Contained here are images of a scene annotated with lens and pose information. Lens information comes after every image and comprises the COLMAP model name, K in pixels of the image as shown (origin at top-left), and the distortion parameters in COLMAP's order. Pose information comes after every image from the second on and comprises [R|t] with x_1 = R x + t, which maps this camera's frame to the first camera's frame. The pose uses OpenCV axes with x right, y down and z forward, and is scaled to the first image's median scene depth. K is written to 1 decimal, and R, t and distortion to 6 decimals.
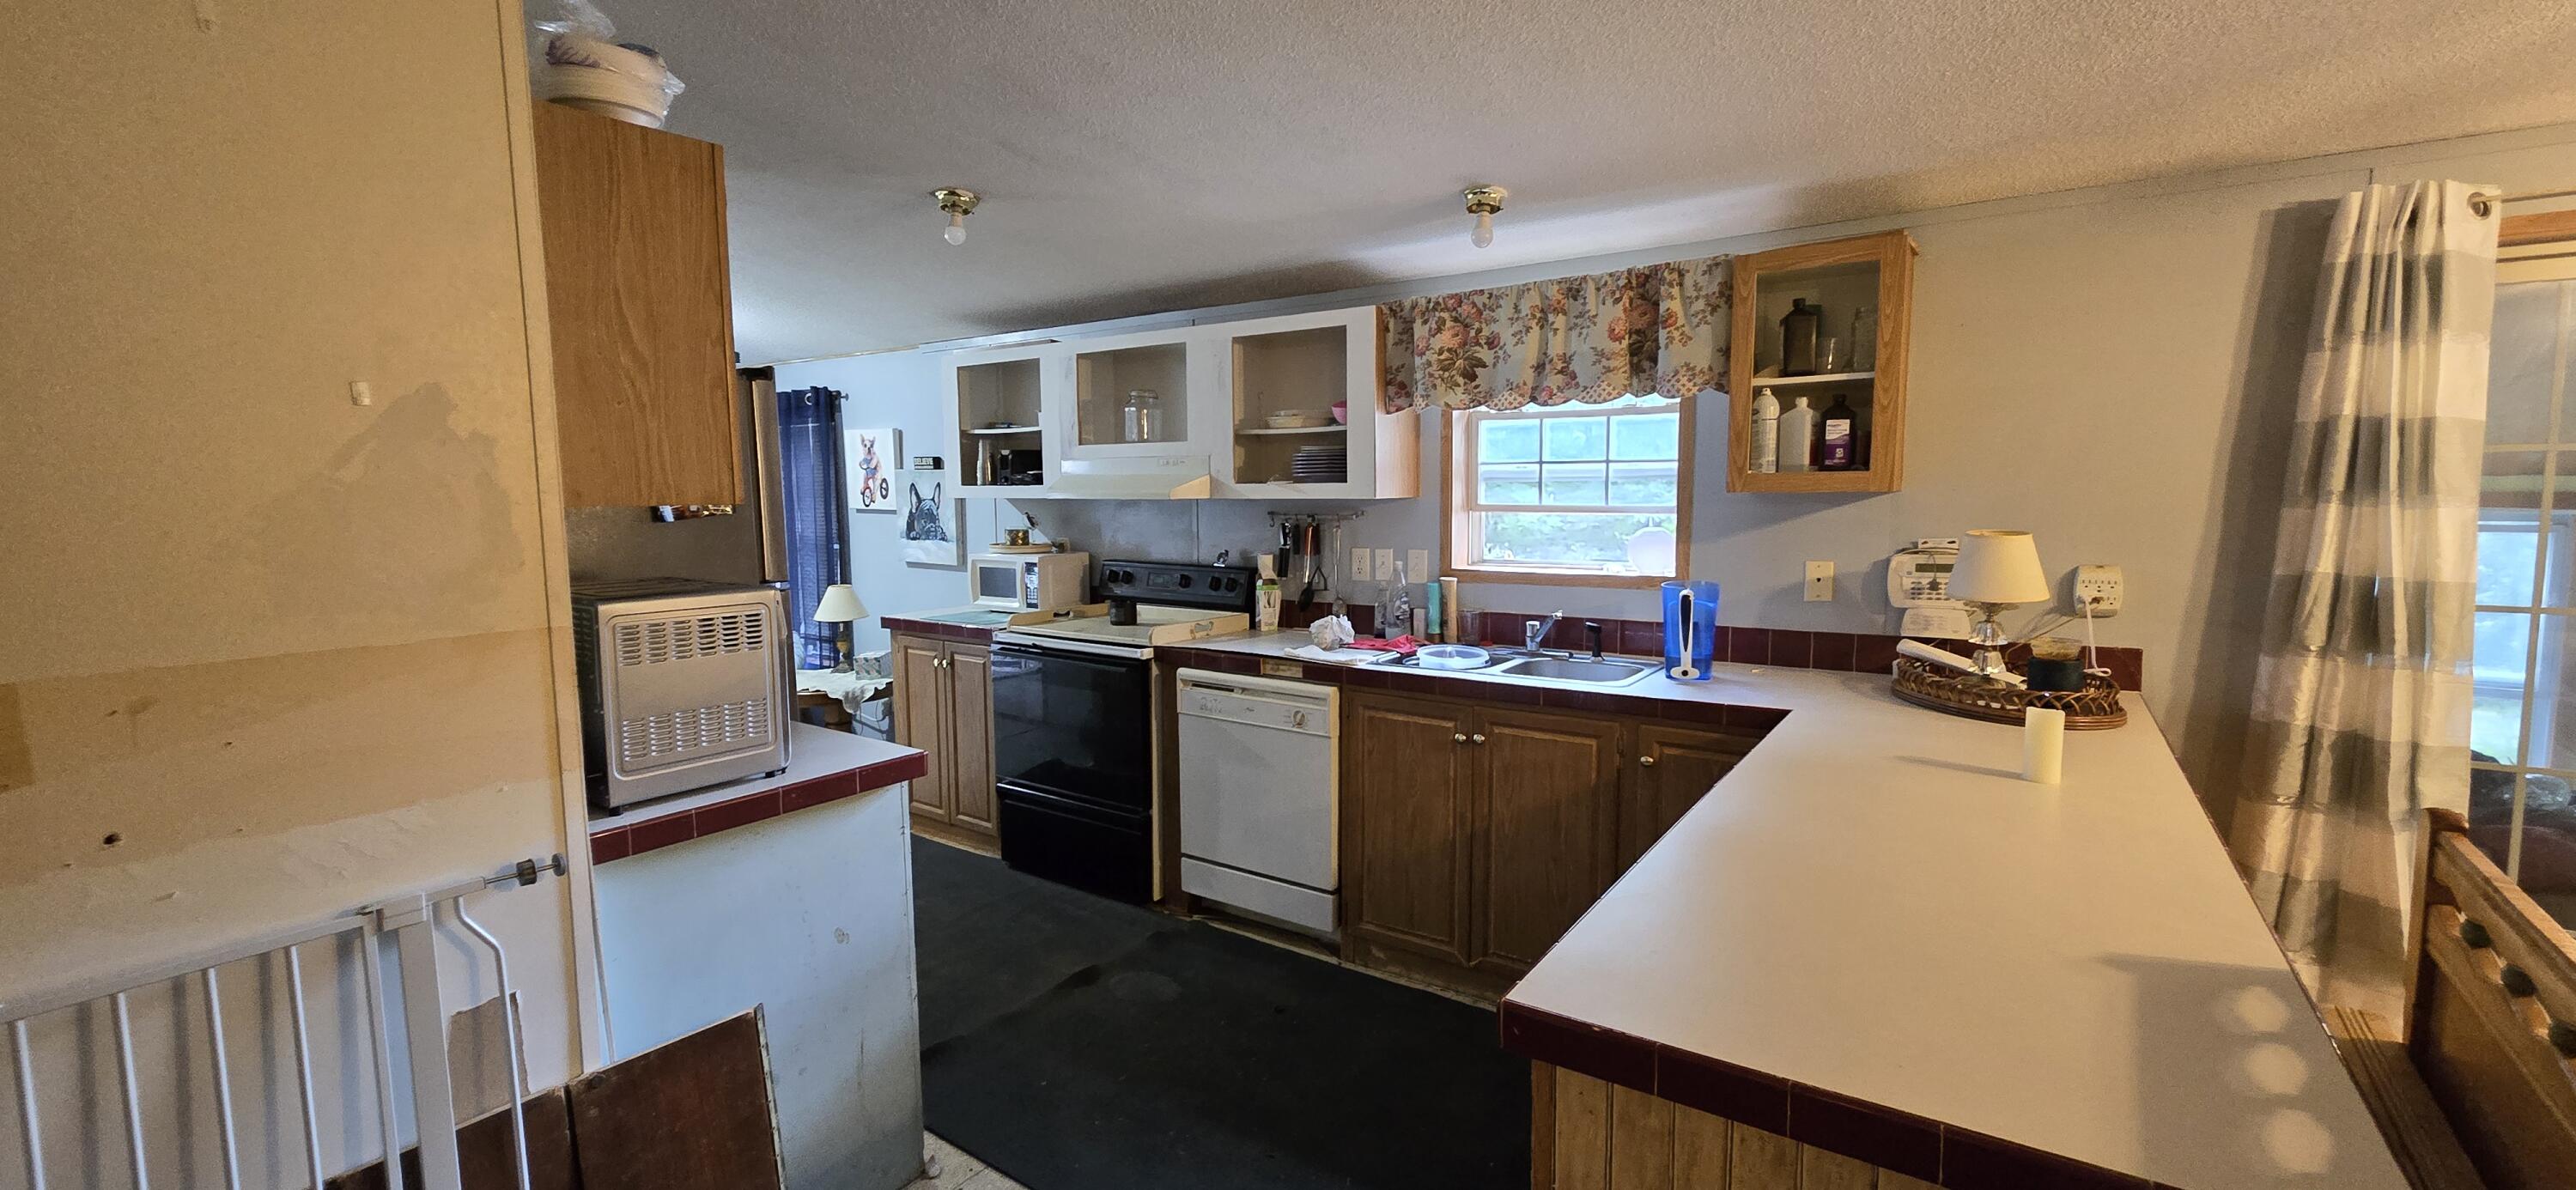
lens RADIAL K [[1063.2, 0, 1268.1], [0, 1063.2, 597.3], [0, 0, 1]] dist [0.002803, 0.000140]
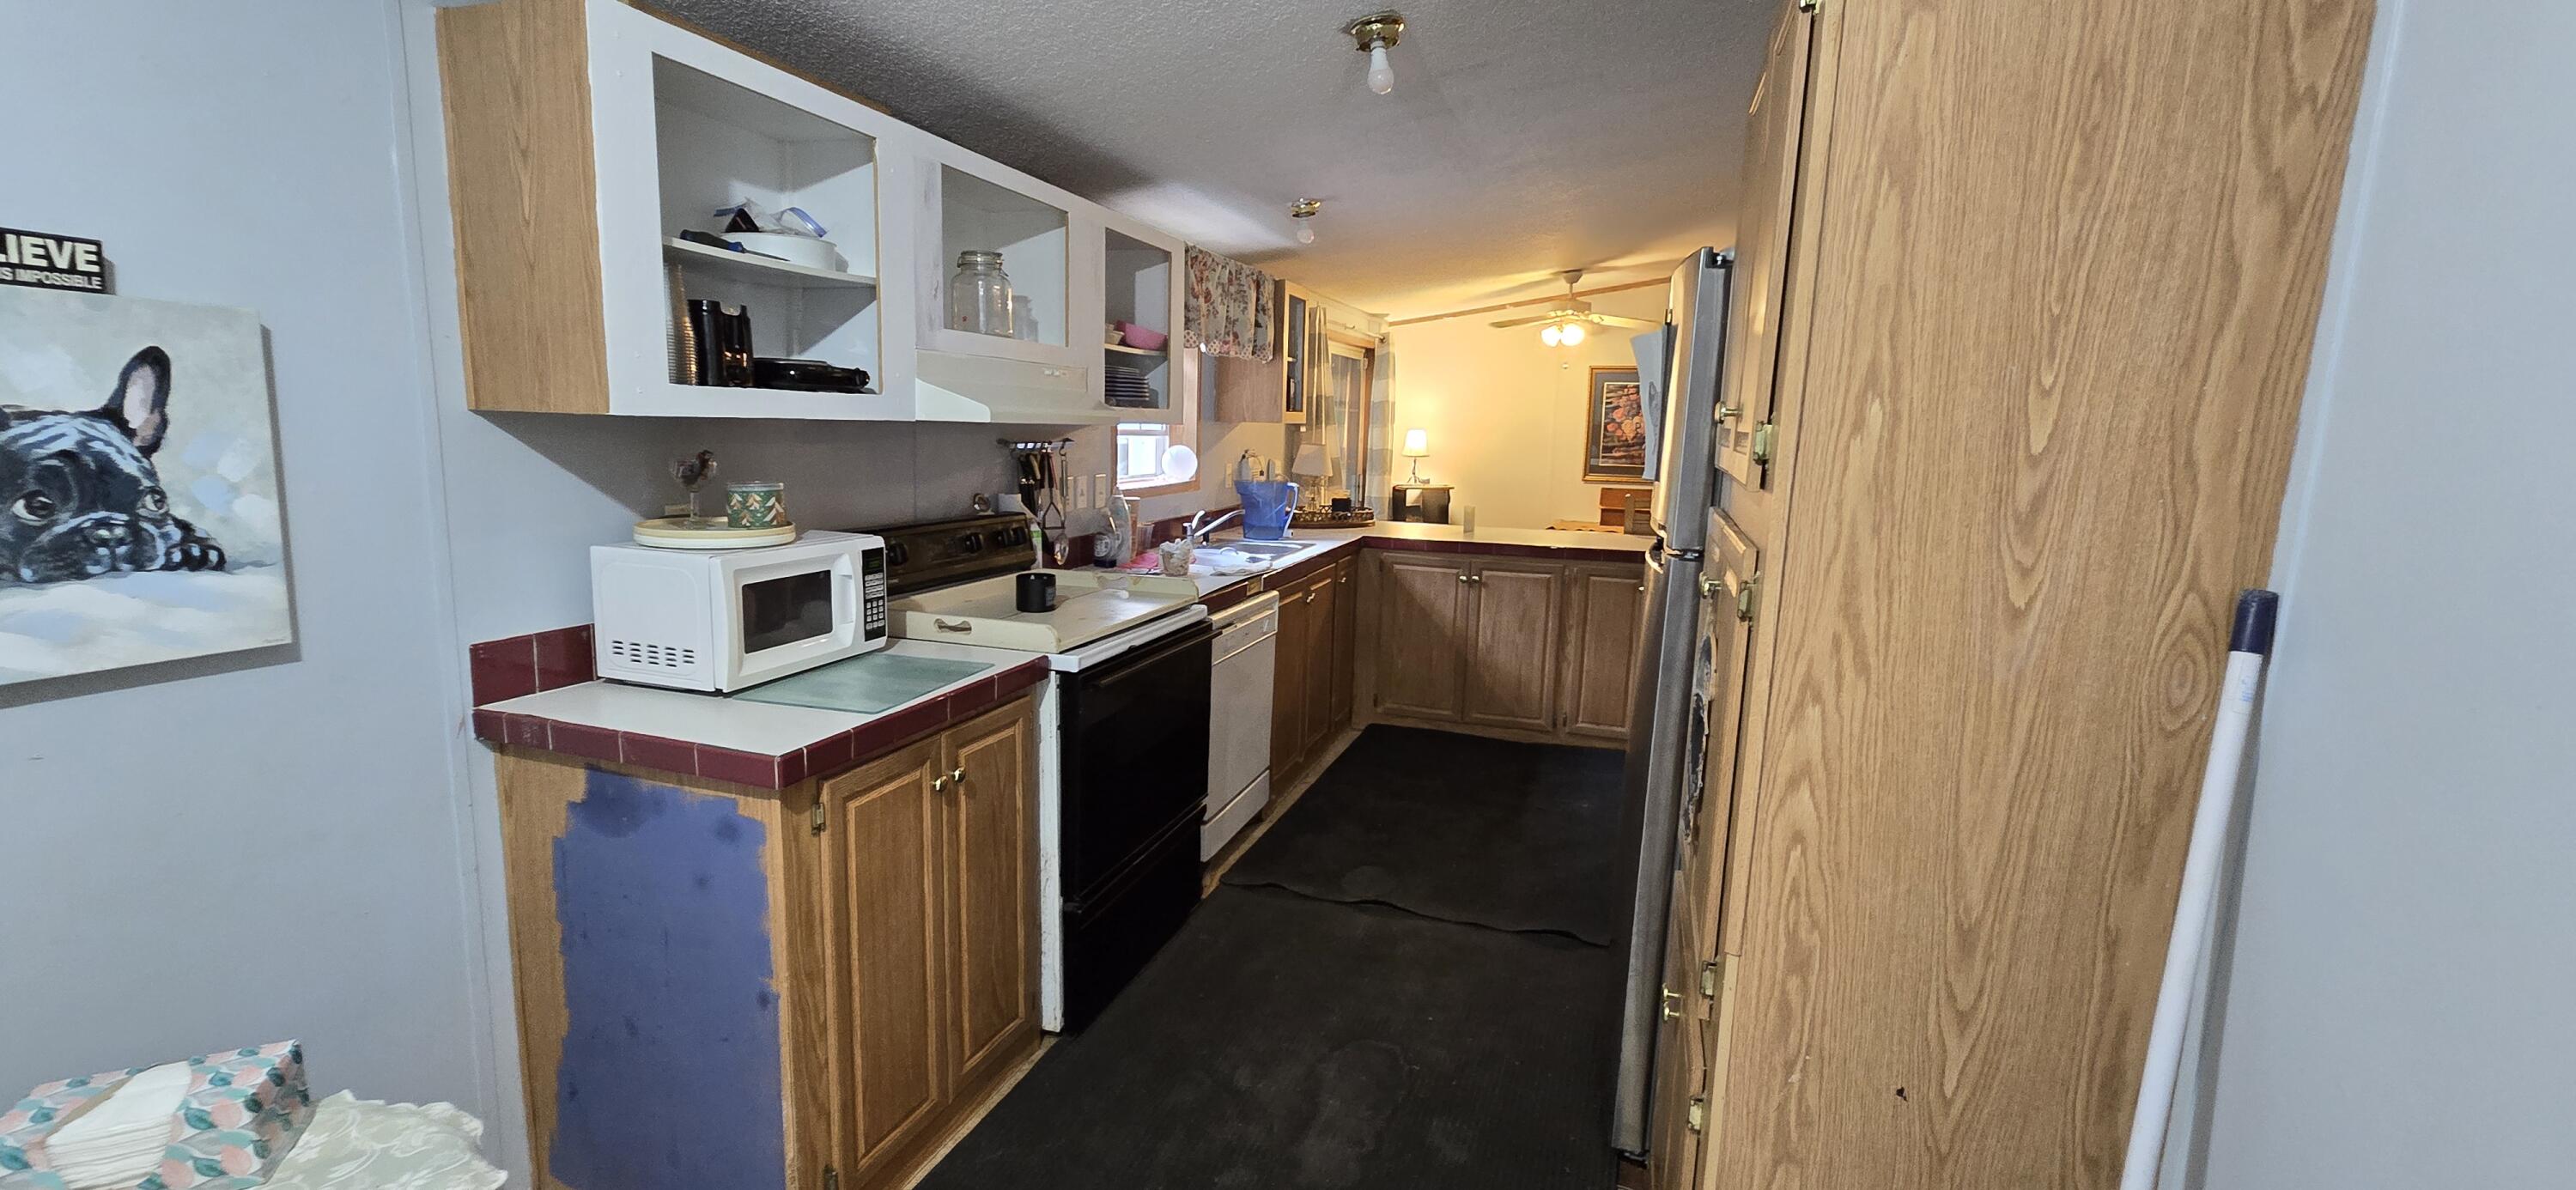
lens RADIAL K [[1063.2, 0, 1289.0], [0, 1063.2, 598.0], [0, 0, 1]] dist [0.002803, 0.000140]
pose [[-0.299769, -0.154523, 0.941415, -0.622131], [0.078399, 0.979468, 0.185733, -0.072242], [-0.950785, 0.129483, -0.281499, 0.785753]]
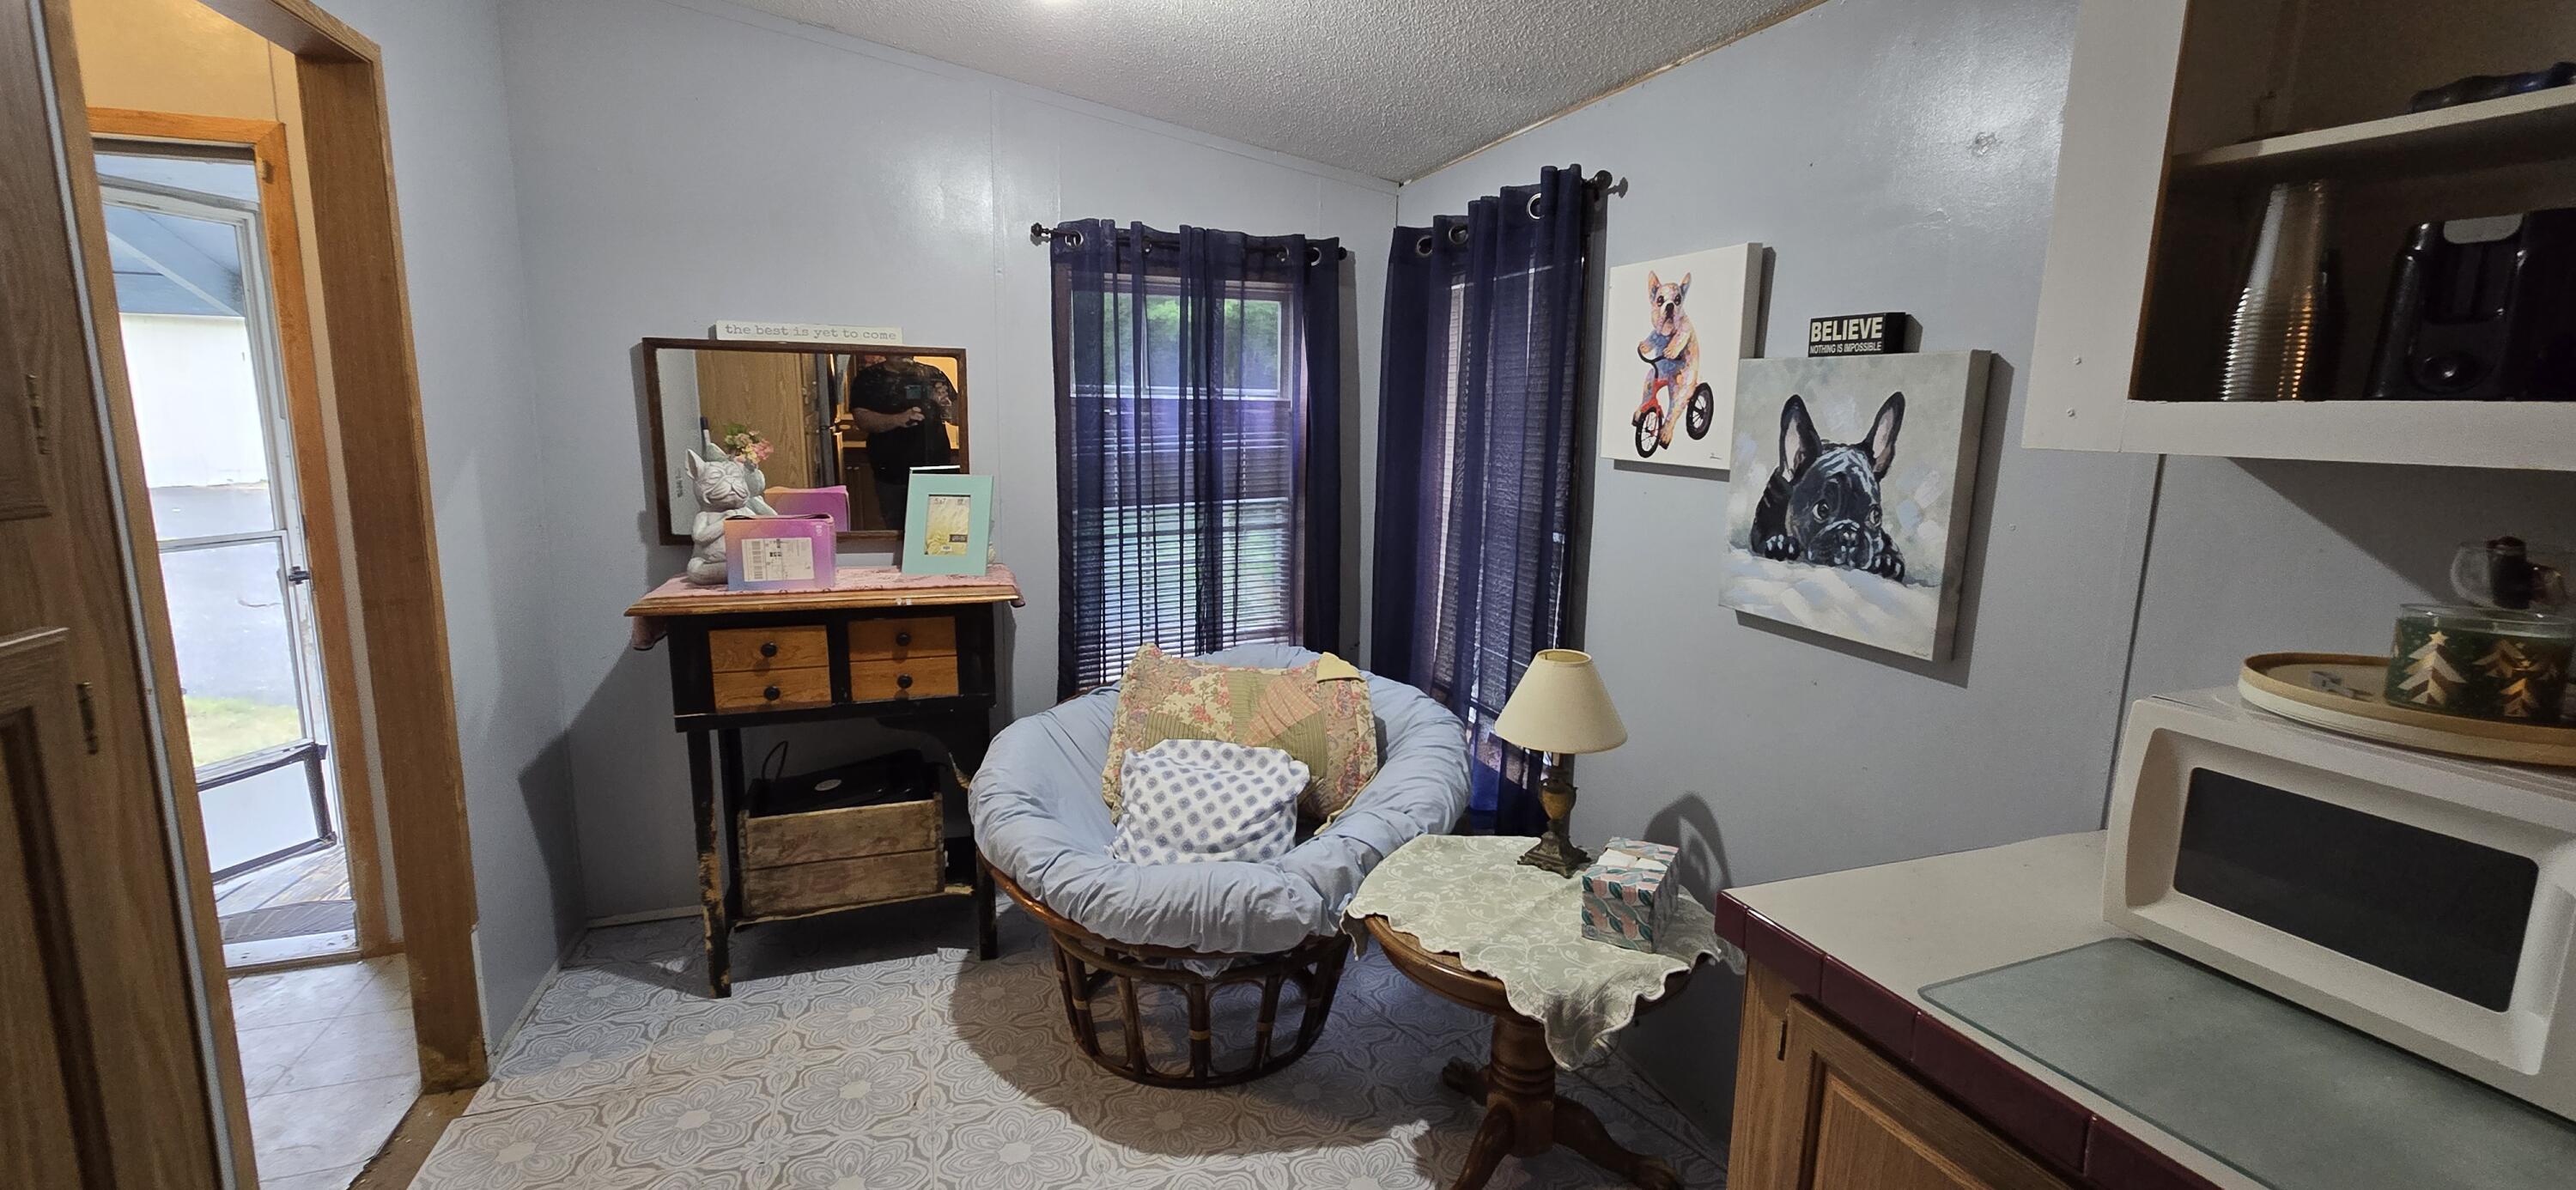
lens RADIAL K [[1063.2, 0, 1279.7], [0, 1063.2, 590.0], [0, 0, 1]] dist [0.002803, 0.000140]
pose [[0.811757, 0.118094, -0.571930, -0.260359], [-0.085024, 0.992805, 0.084320, -0.058748], [0.577772, -0.019820, 0.815957, 0.607720]]
